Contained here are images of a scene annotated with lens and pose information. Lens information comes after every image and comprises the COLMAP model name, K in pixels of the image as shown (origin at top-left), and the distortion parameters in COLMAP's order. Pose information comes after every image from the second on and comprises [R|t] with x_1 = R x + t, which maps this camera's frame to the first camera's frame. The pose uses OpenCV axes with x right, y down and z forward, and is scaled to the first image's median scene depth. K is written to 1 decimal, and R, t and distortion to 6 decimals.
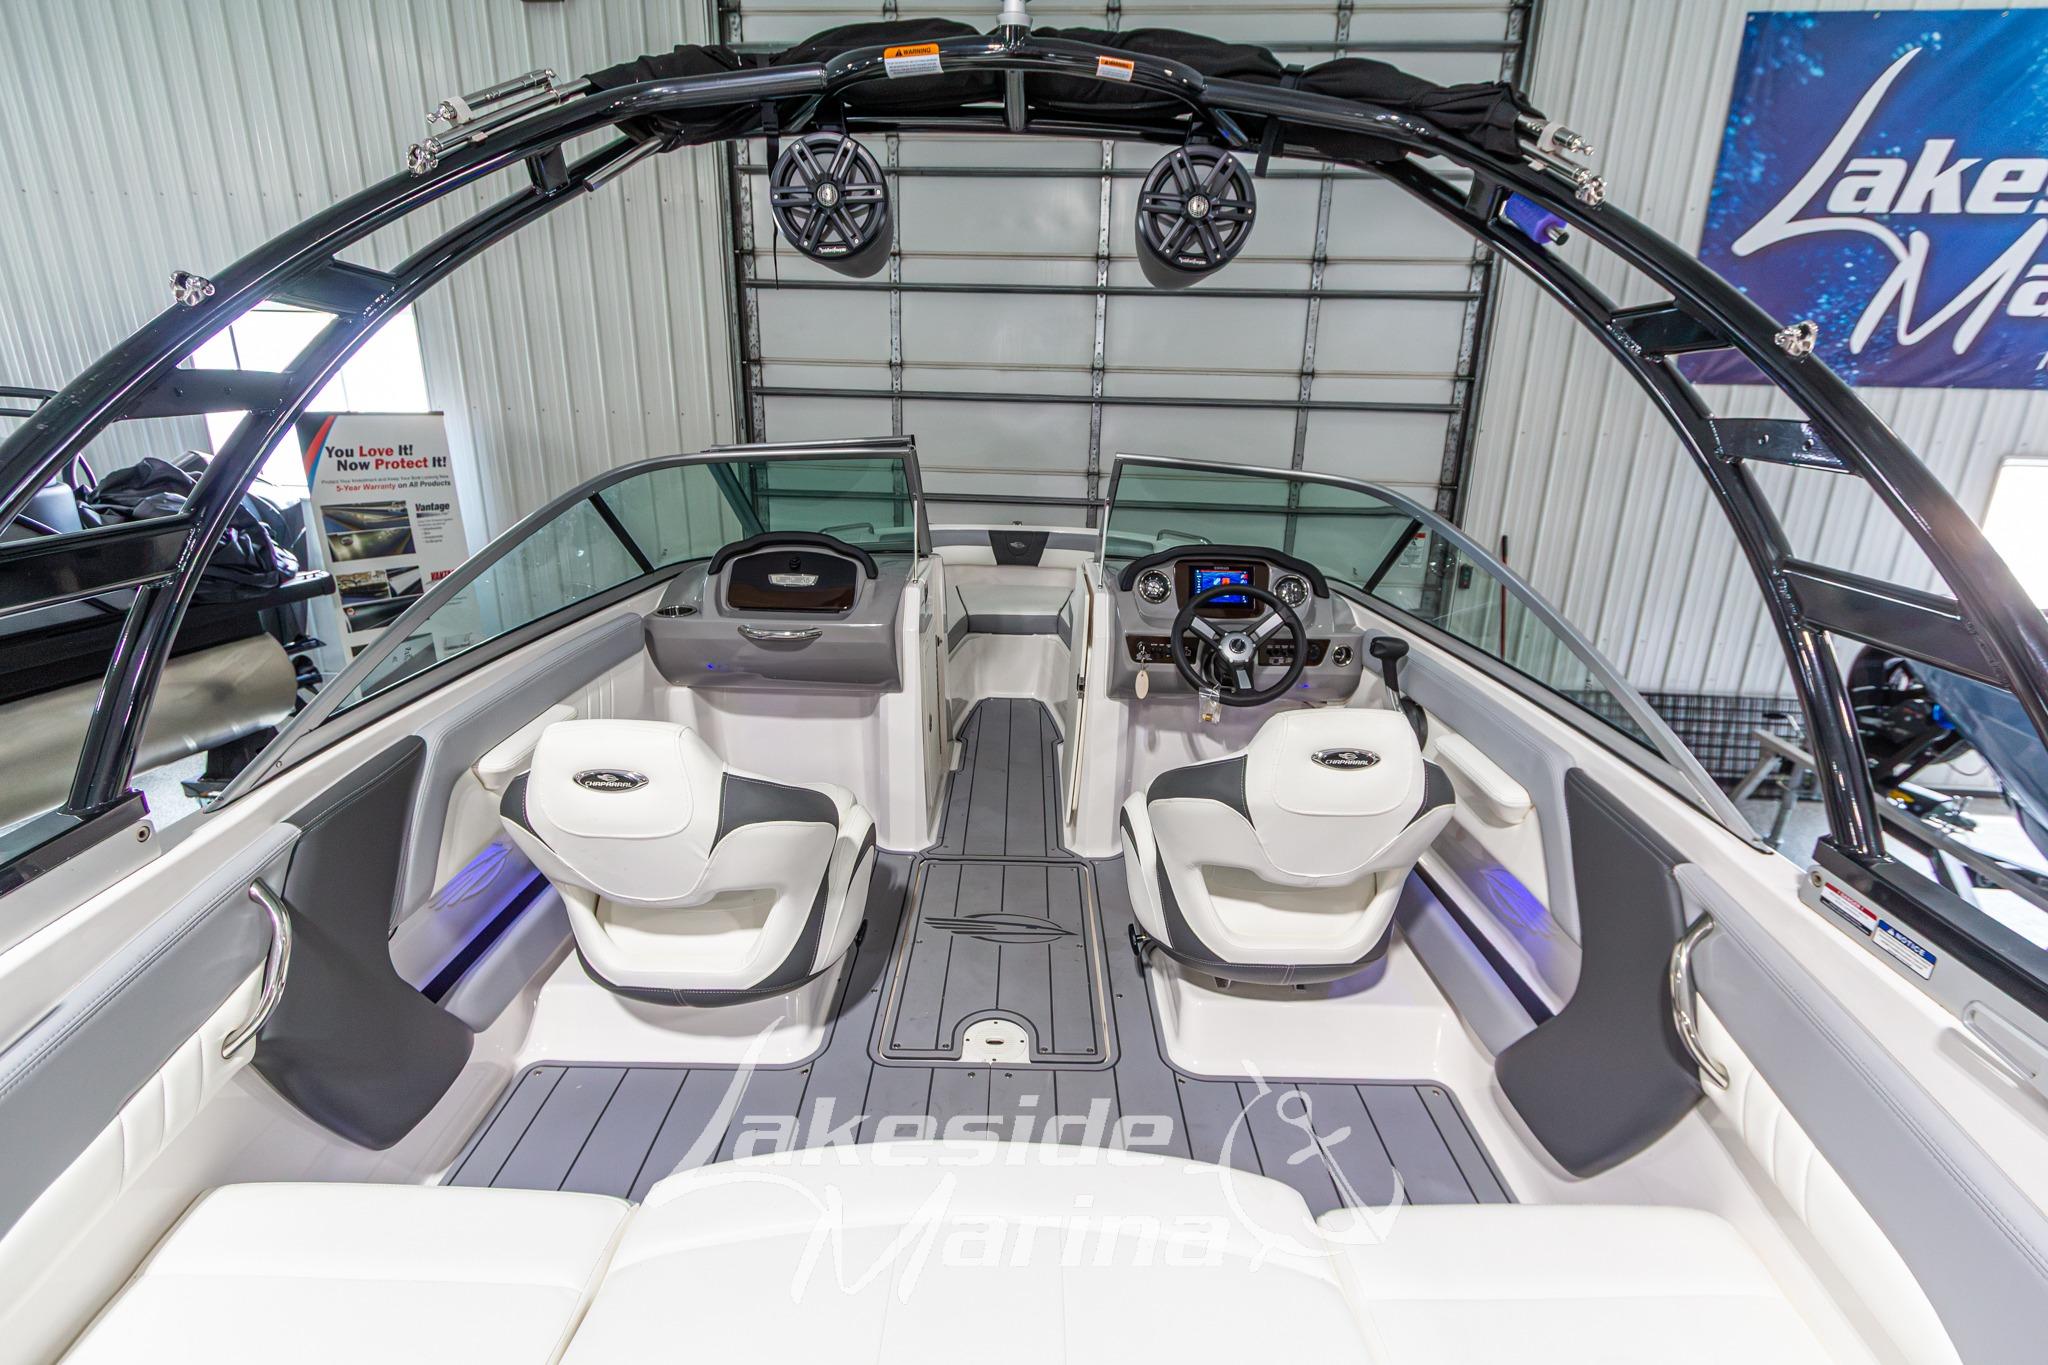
lens RADIAL K [[932.2, 0, 1031.7], [0, 932.2, 680.7], [0, 0, 1]] dist [0.003633, -0.000709]
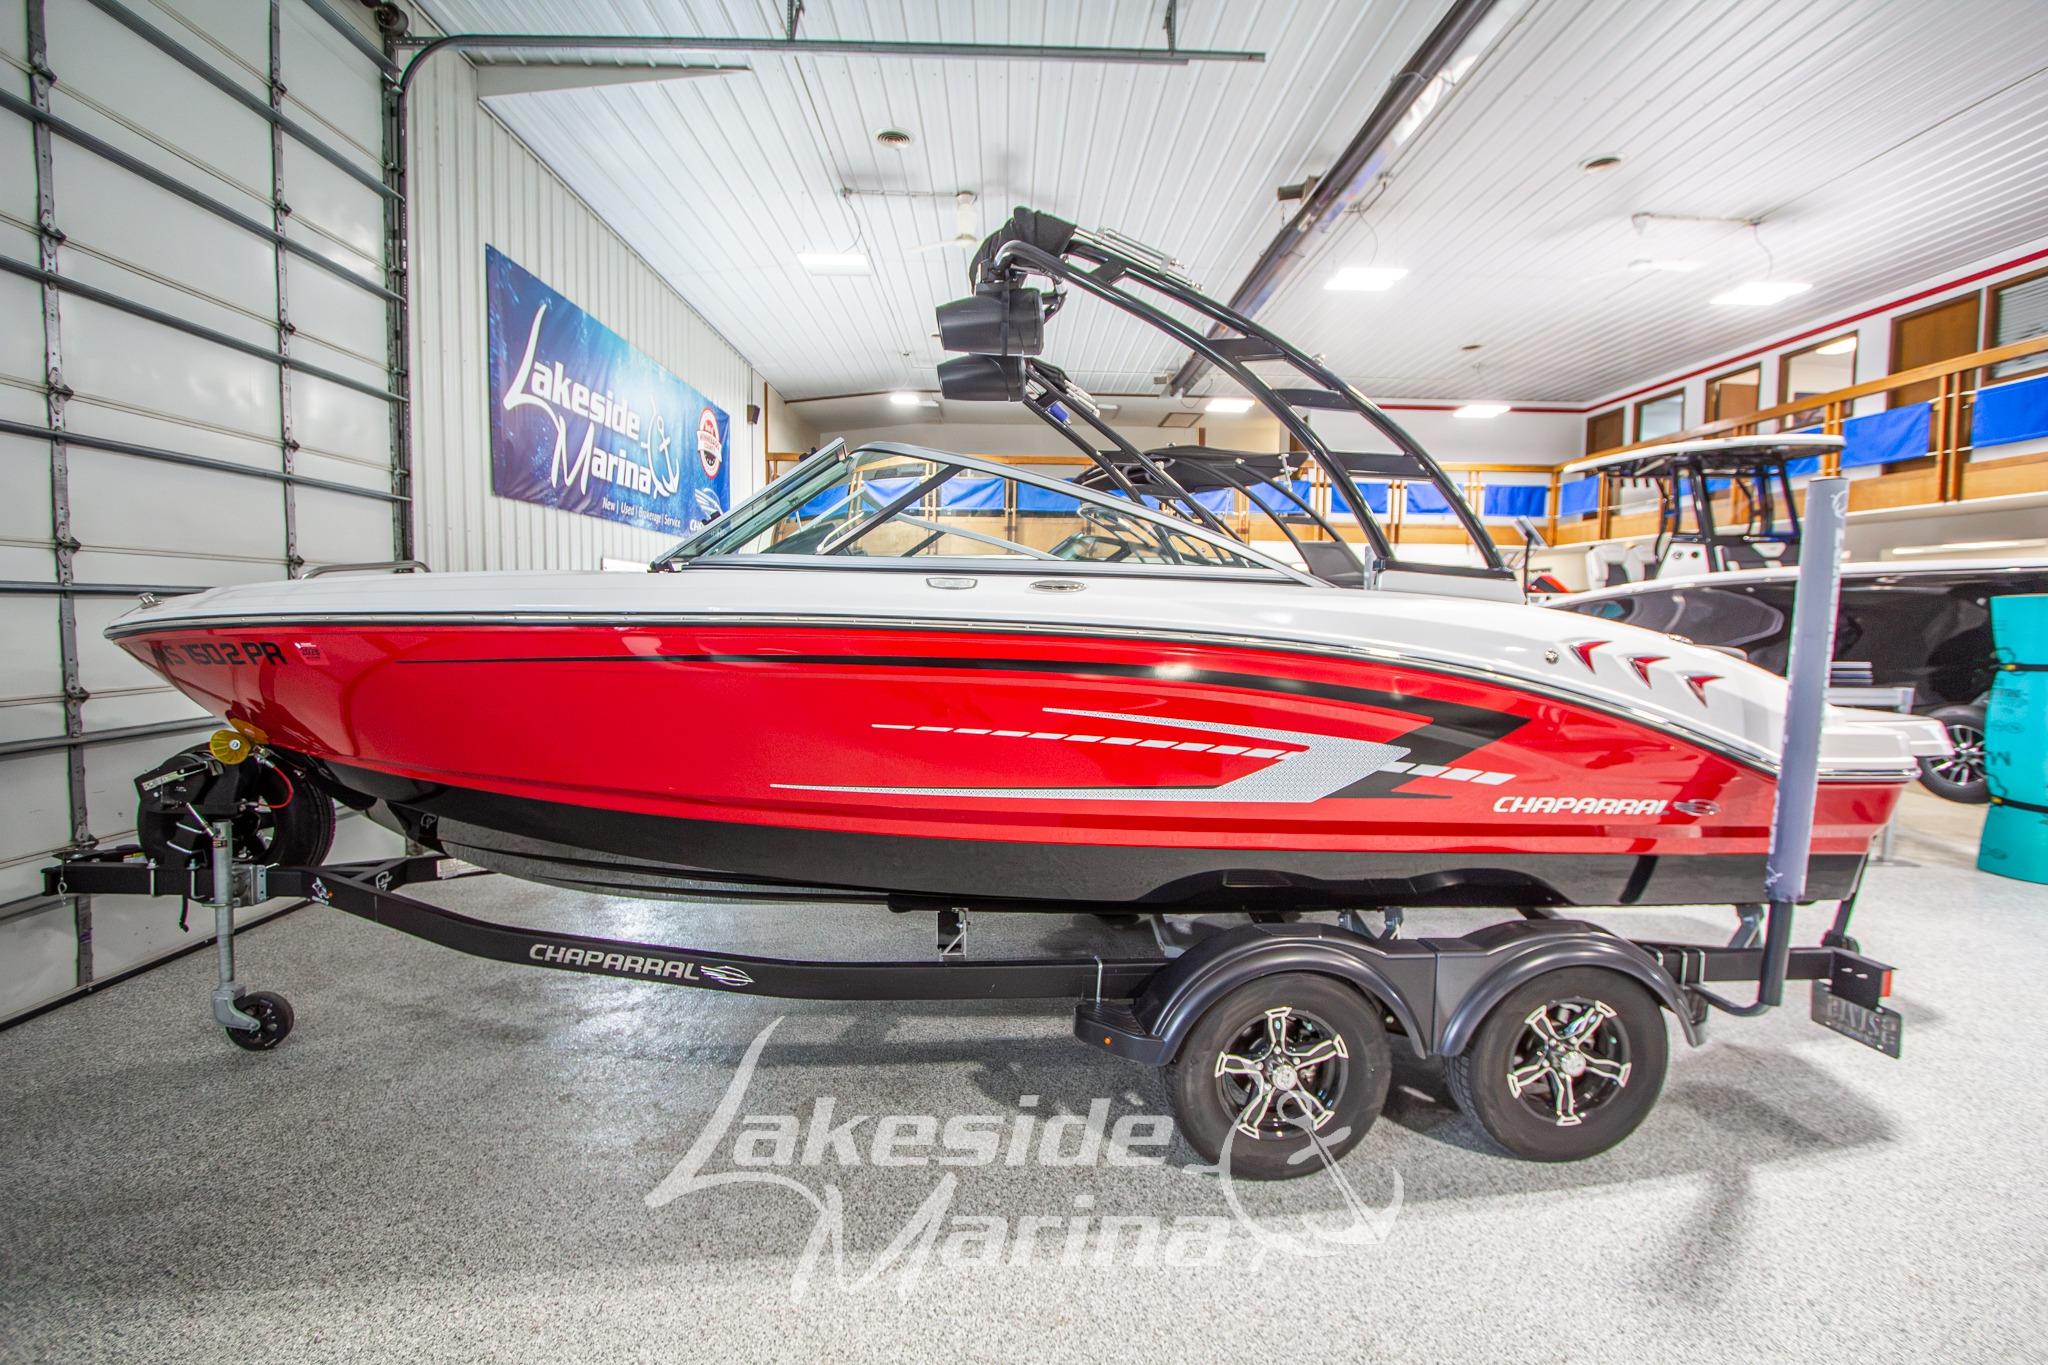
lens RADIAL K [[937.5, 0, 1031.5], [0, 937.5, 679.1], [0, 0, 1]] dist [-0.022682, 0.005976]
pose [[-0.104416, -0.095618, 0.989926, -0.756355], [0.271969, 0.954681, 0.120901, -0.028741], [-0.956624, 0.281853, -0.073679, 0.487105]]
